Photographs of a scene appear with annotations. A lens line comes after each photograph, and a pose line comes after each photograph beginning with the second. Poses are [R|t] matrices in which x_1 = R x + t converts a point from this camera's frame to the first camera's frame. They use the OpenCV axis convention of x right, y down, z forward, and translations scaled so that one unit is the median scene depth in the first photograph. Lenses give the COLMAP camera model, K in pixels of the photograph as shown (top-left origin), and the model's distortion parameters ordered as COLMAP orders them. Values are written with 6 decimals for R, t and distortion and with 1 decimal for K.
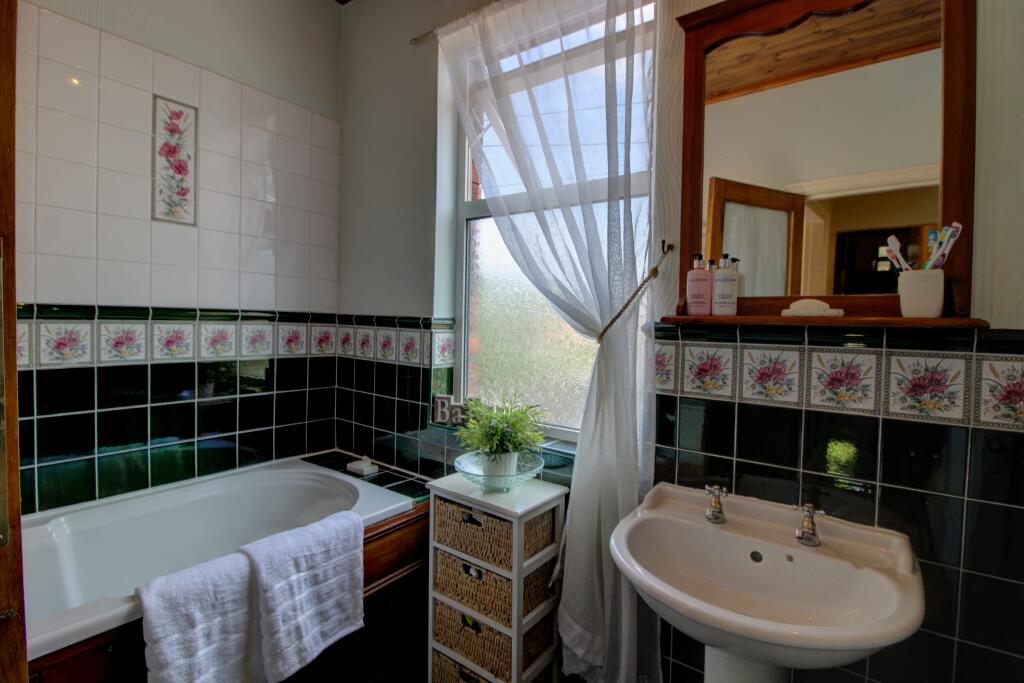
lens RADIAL K [[476.6, 0, 517.5], [0, 476.6, 332.0], [0, 0, 1]] dist [0.002995, -0.013450]
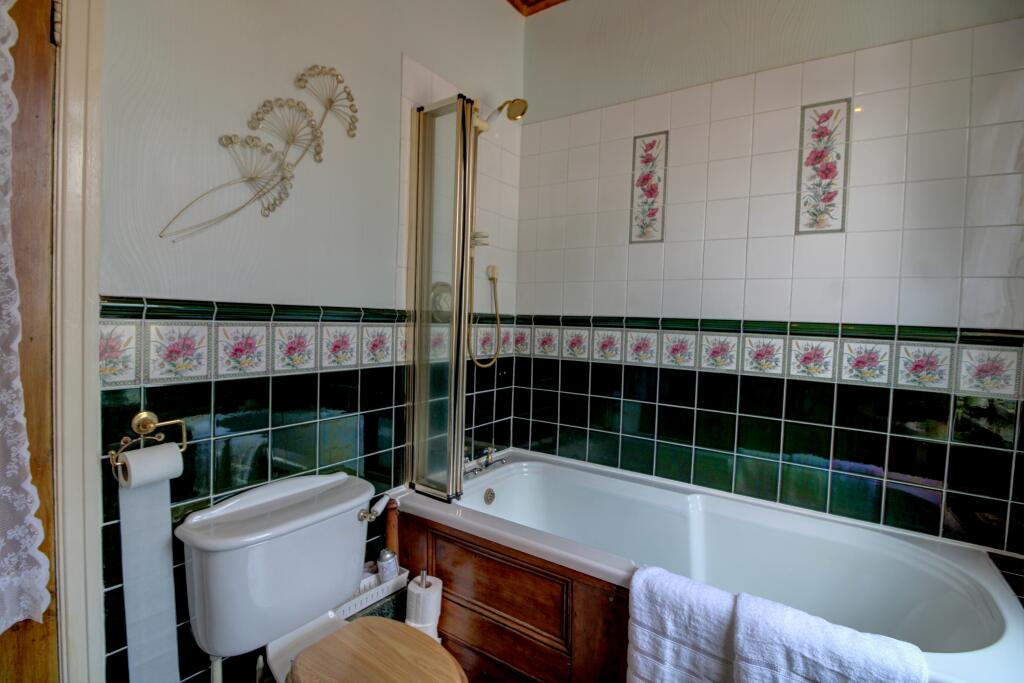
lens RADIAL K [[476.6, 0, 517.5], [0, 476.6, 332.0], [0, 0, 1]] dist [0.002995, -0.013450]
pose [[0.052445, 0.008882, -0.998584, 0.191018], [-0.061355, 0.998100, 0.005655, -0.002153], [0.996737, 0.060971, 0.052891, 0.376131]]
